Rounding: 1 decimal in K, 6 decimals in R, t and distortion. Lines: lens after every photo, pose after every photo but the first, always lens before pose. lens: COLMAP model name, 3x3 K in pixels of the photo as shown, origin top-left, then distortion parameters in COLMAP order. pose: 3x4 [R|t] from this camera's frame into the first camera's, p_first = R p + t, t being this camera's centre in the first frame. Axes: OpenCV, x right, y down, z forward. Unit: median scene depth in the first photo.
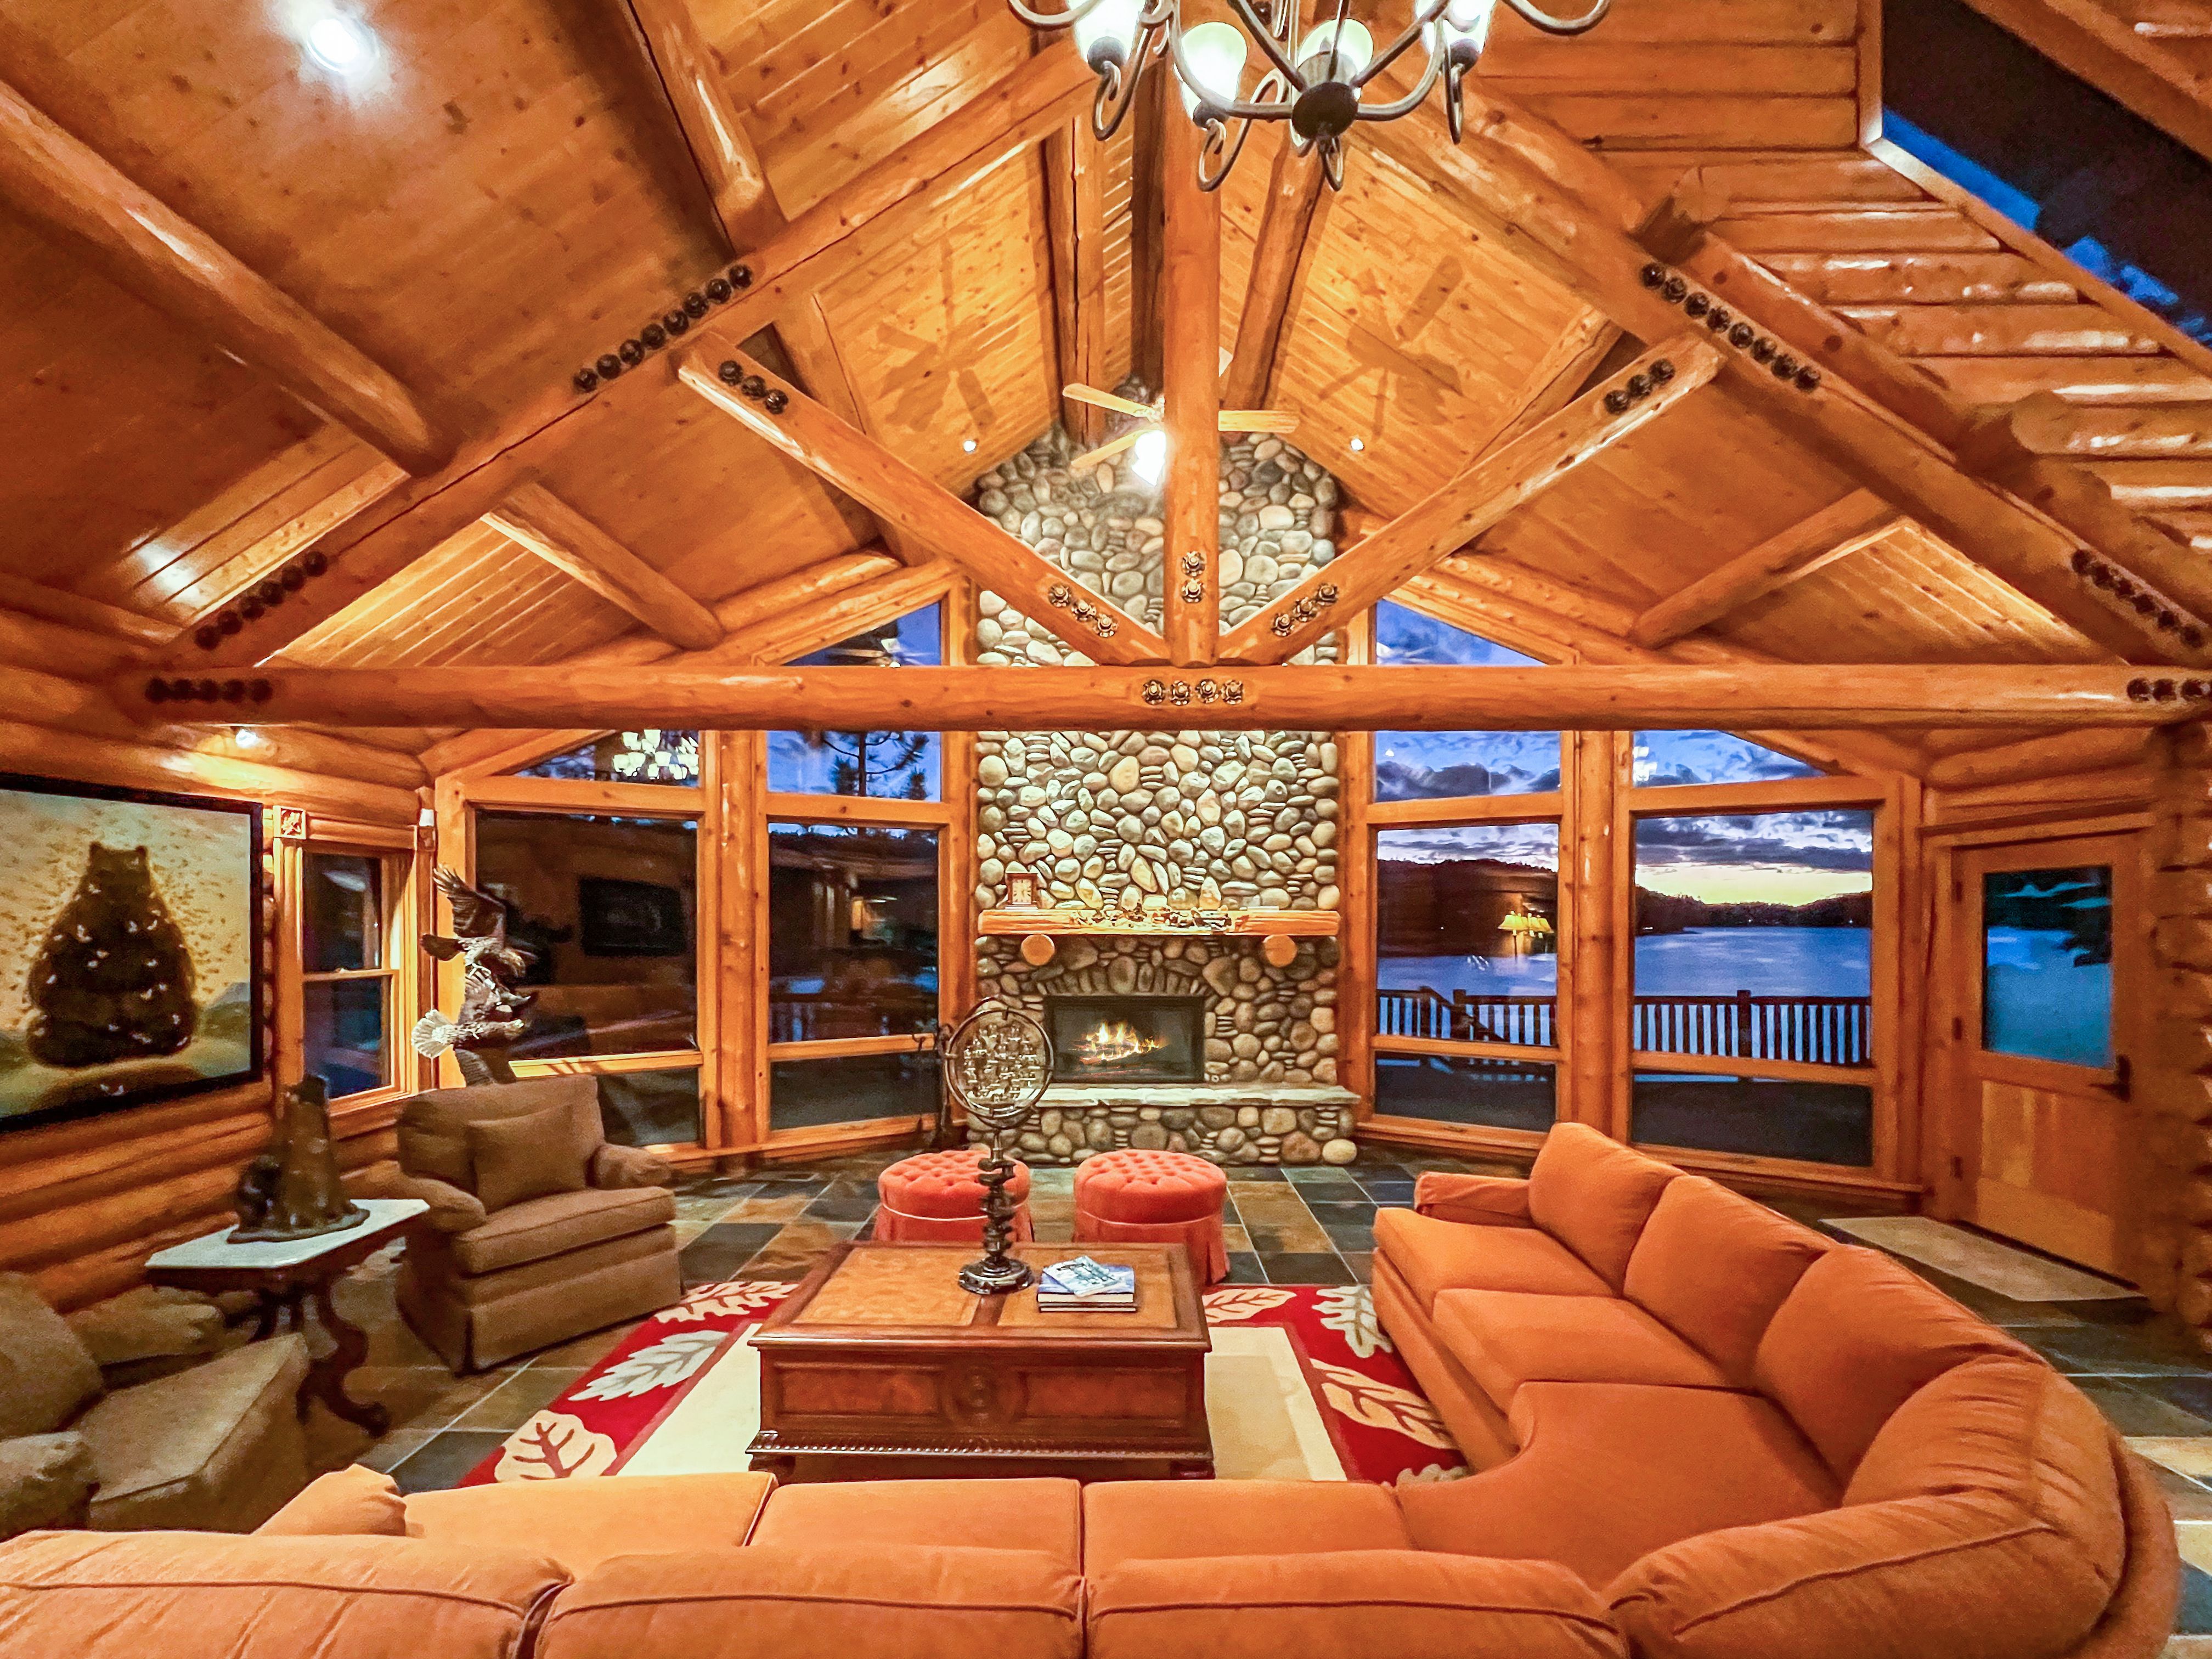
lens RADIAL K [[902.3, 0, 1117.4], [0, 902.3, 908.5], [0, 0, 1]] dist [0.001703, 0.000223]
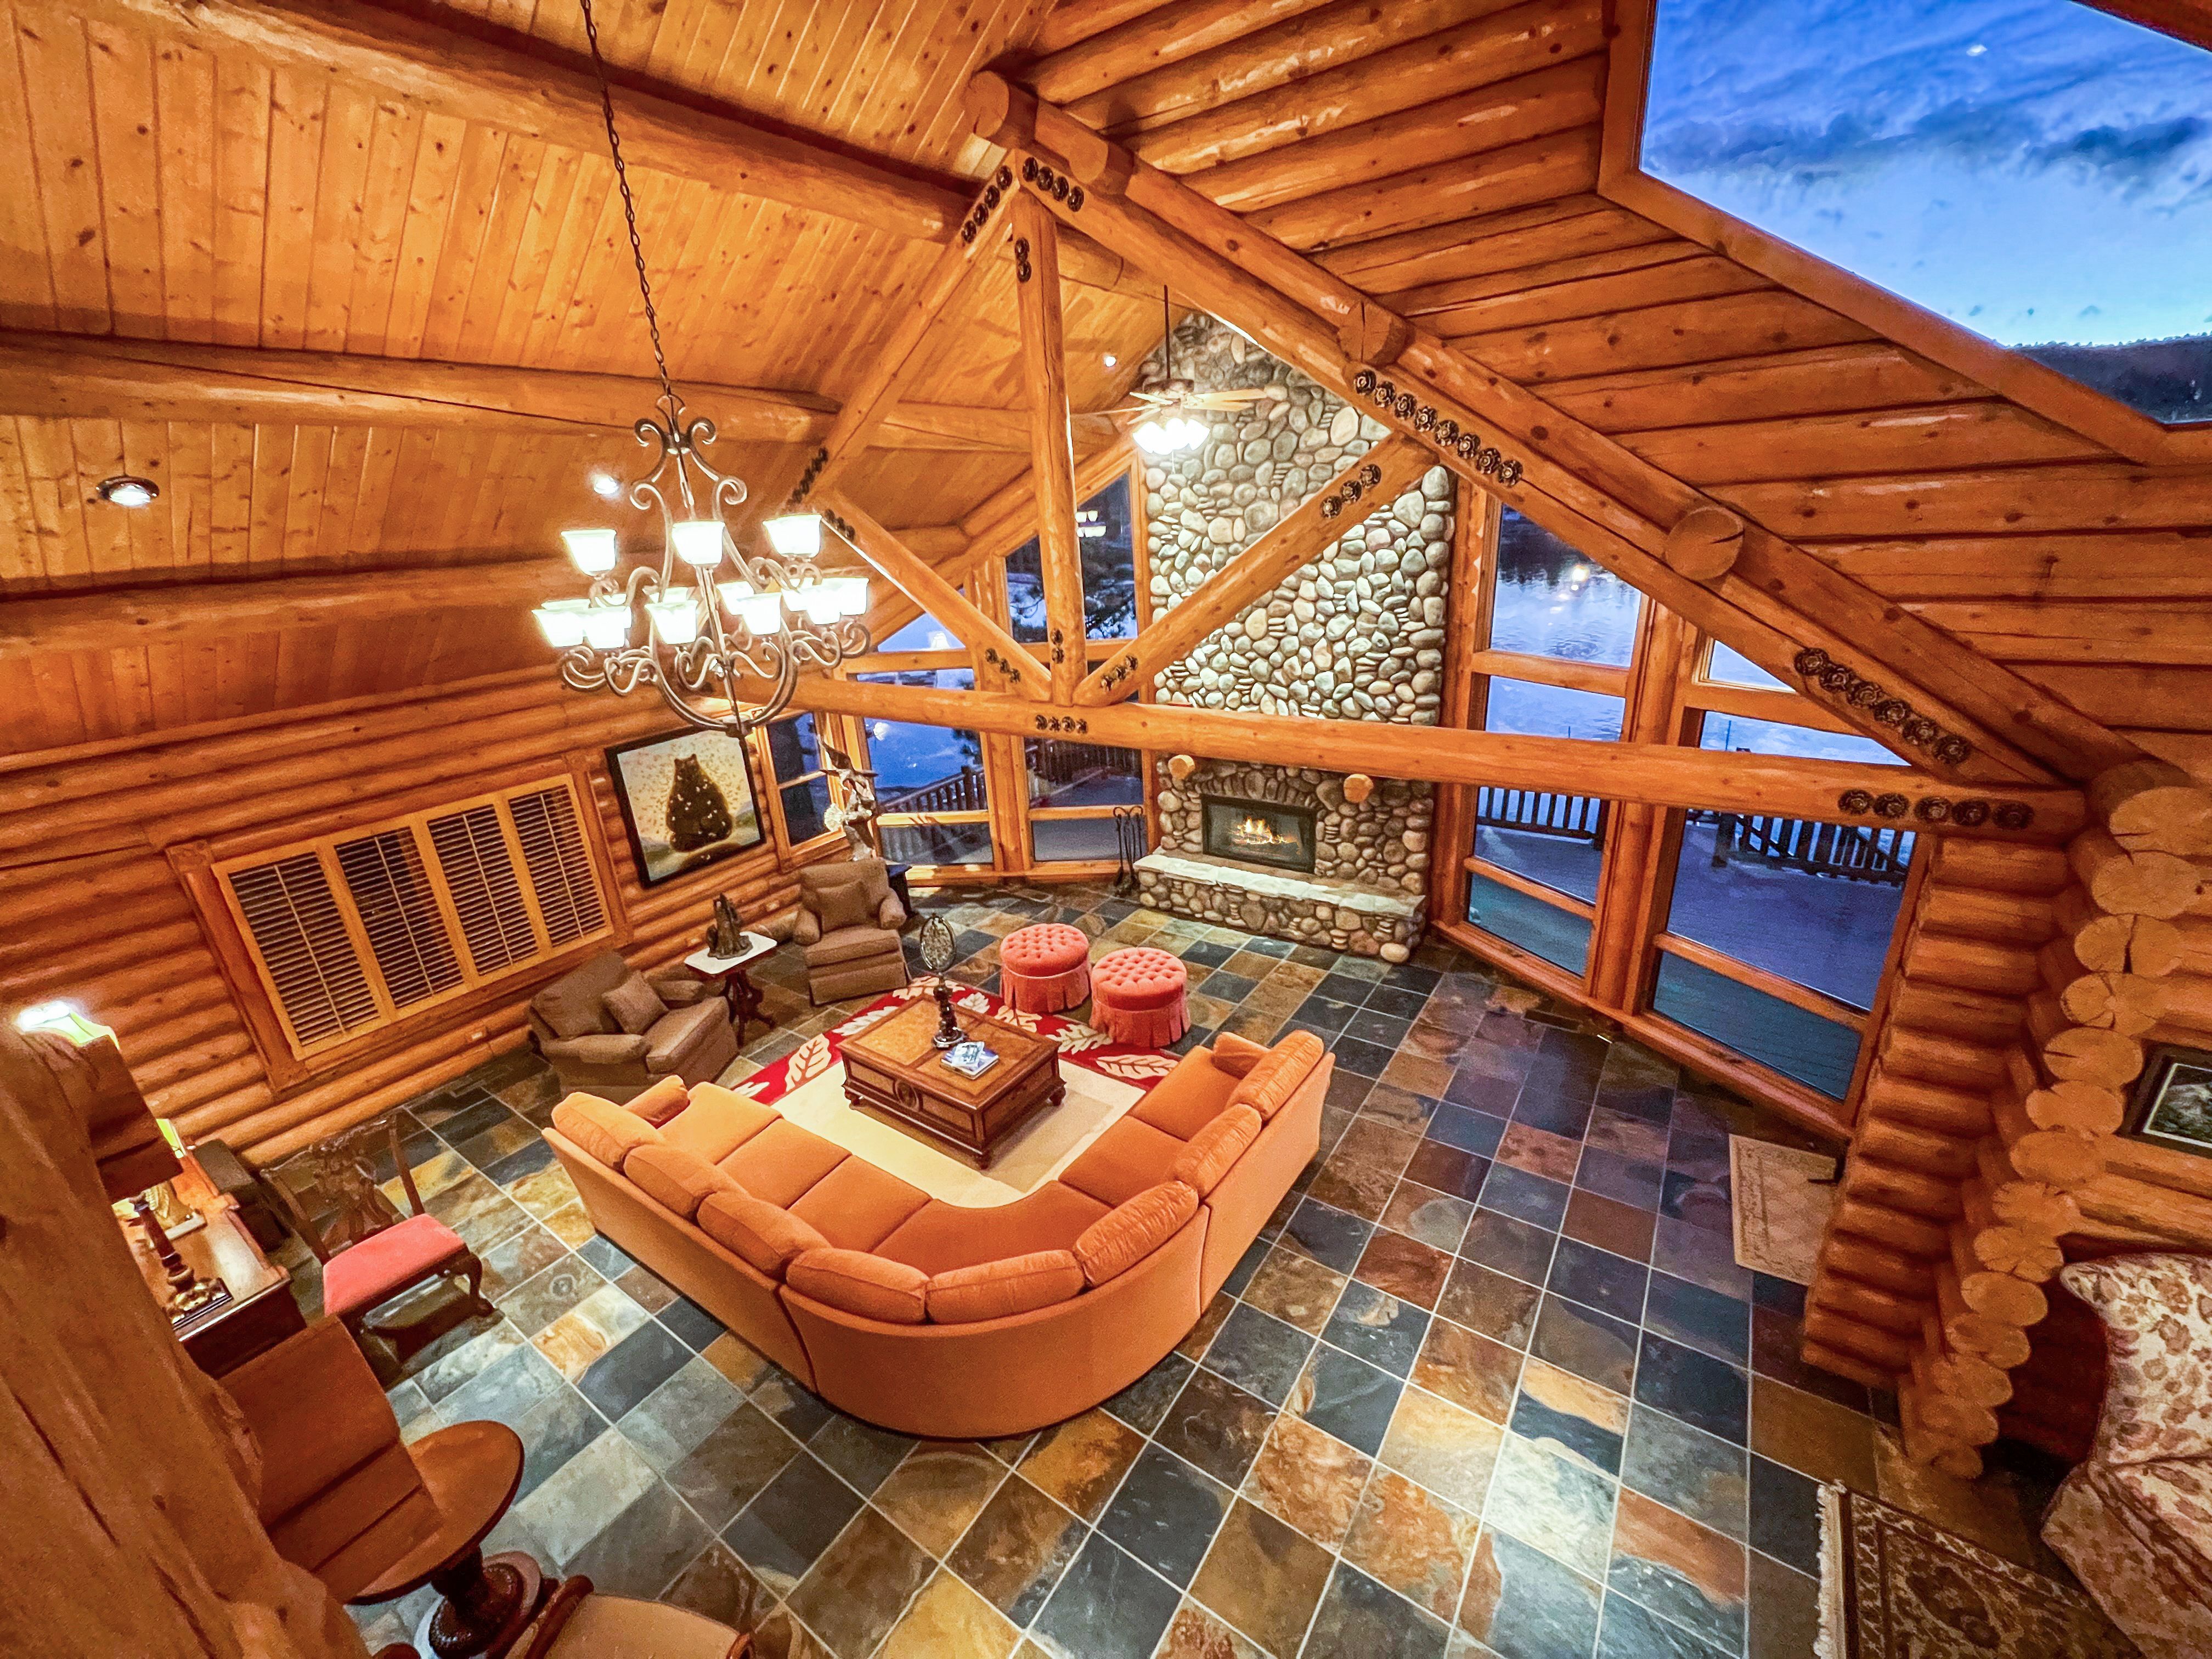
lens RADIAL K [[902.3, 0, 1136.5], [0, 902.3, 801.4], [0, 0, 1]] dist [0.001703, 0.000223]
pose [[0.834609, 0.127251, -0.535944, 0.548538], [0.060743, 0.945757, 0.319147, -0.319229], [0.547484, -0.298918, 0.781607, -0.090681]]
